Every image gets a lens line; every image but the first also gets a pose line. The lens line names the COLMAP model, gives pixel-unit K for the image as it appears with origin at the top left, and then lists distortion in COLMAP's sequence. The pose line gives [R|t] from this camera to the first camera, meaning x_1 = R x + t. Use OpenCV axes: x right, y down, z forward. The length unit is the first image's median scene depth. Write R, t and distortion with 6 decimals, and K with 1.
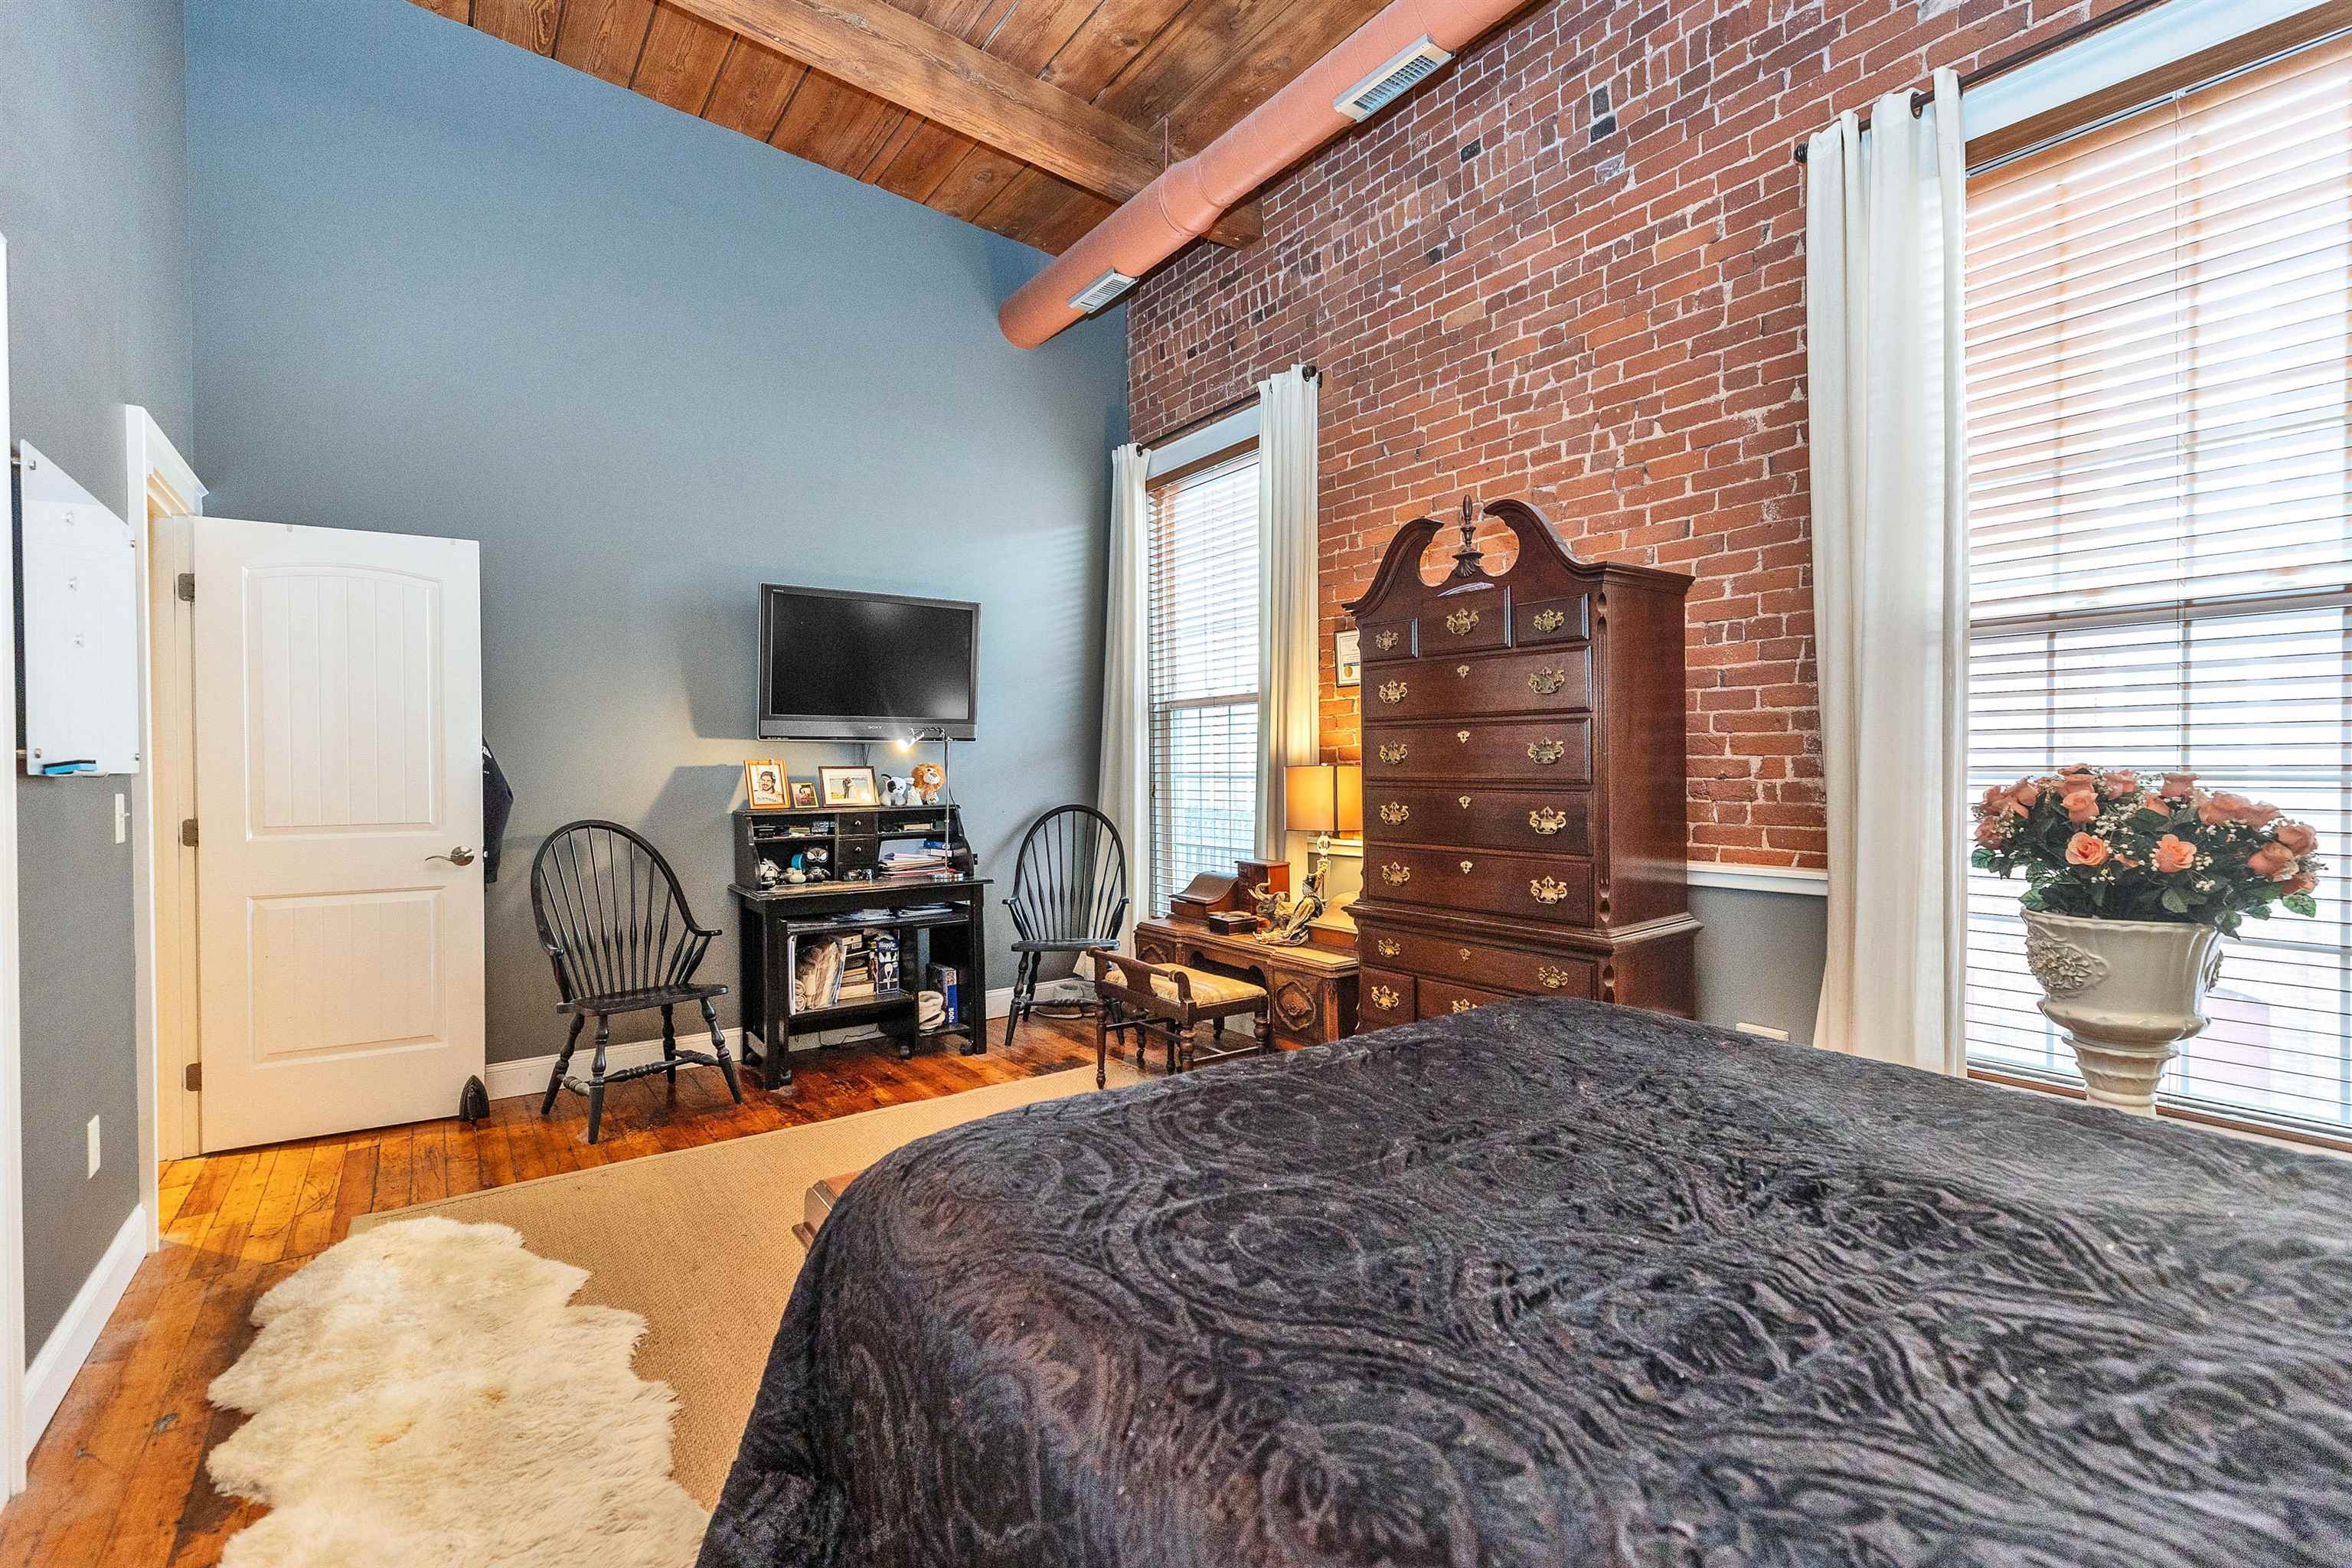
lens RADIAL K [[1061.9, 0, 1170.7], [0, 1061.9, 777.9], [0, 0, 1]] dist [-0.000295, 0.001140]
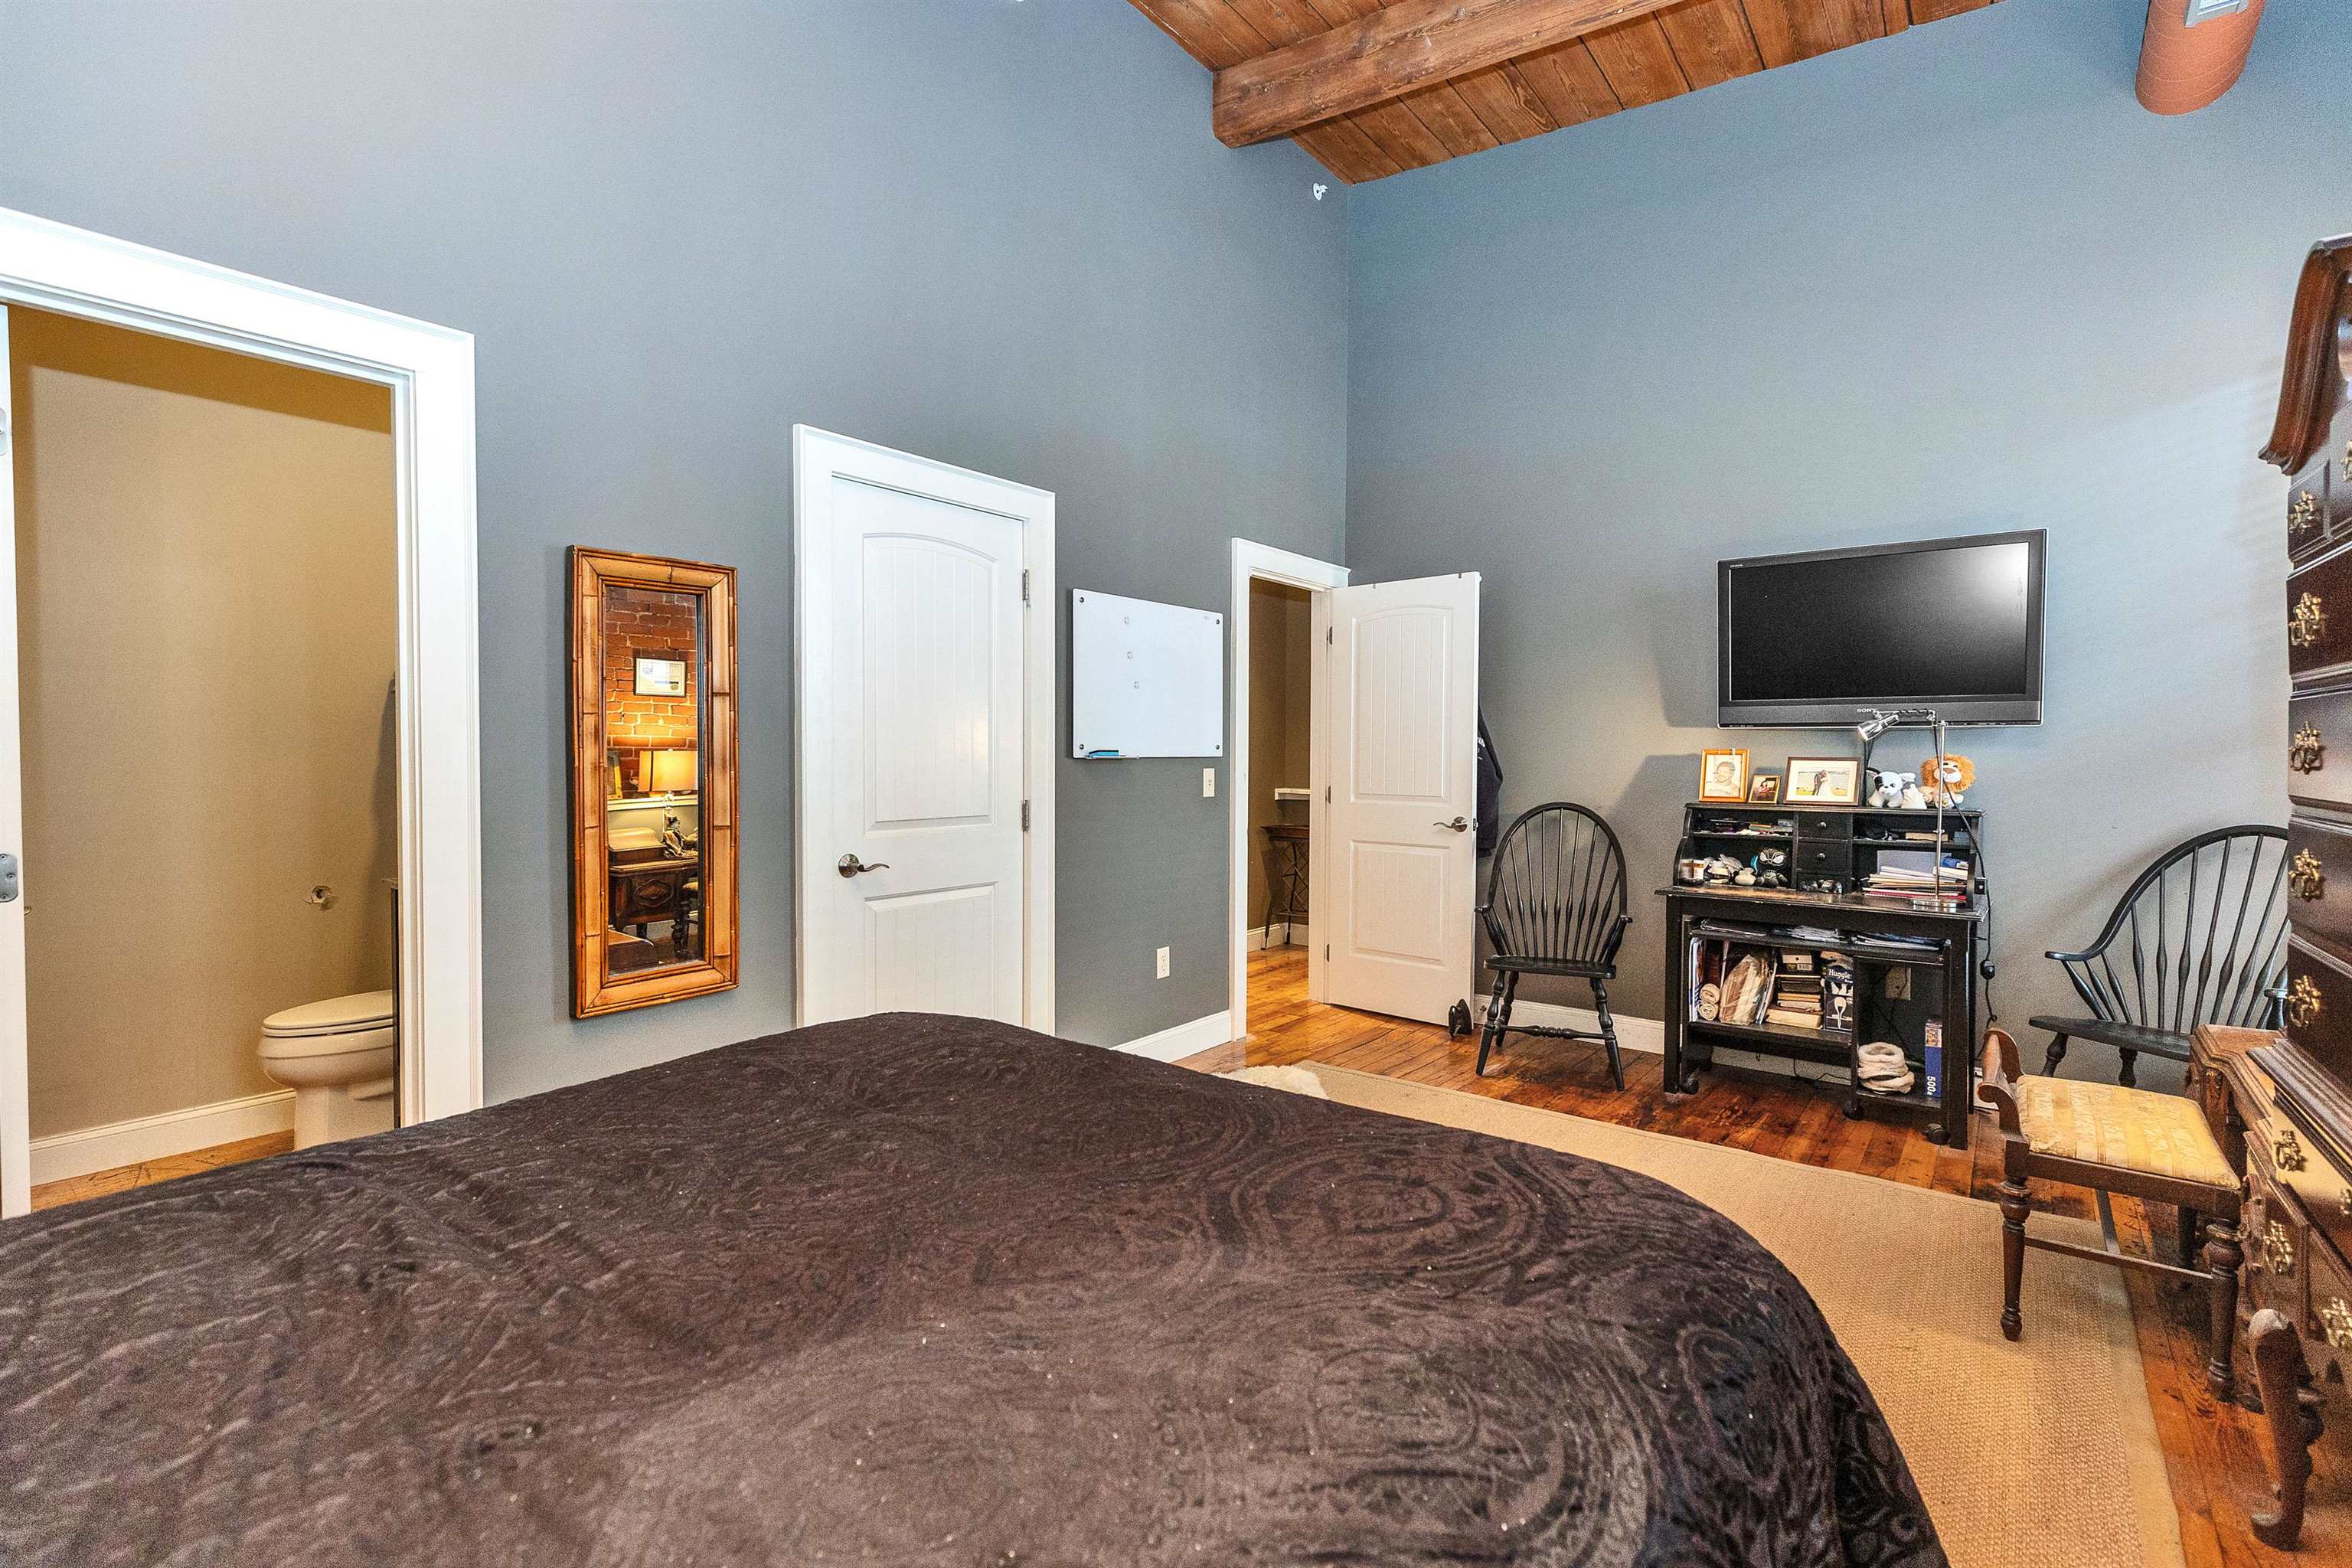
lens RADIAL K [[1061.9, 0, 1170.8], [0, 1061.9, 780.6], [0, 0, 1]] dist [-0.000295, 0.001140]
pose [[0.274058, 0.036369, -0.961025, 0.383626], [-0.015596, 0.999321, 0.033370, -0.013278], [0.961587, 0.005843, 0.274439, 0.272736]]
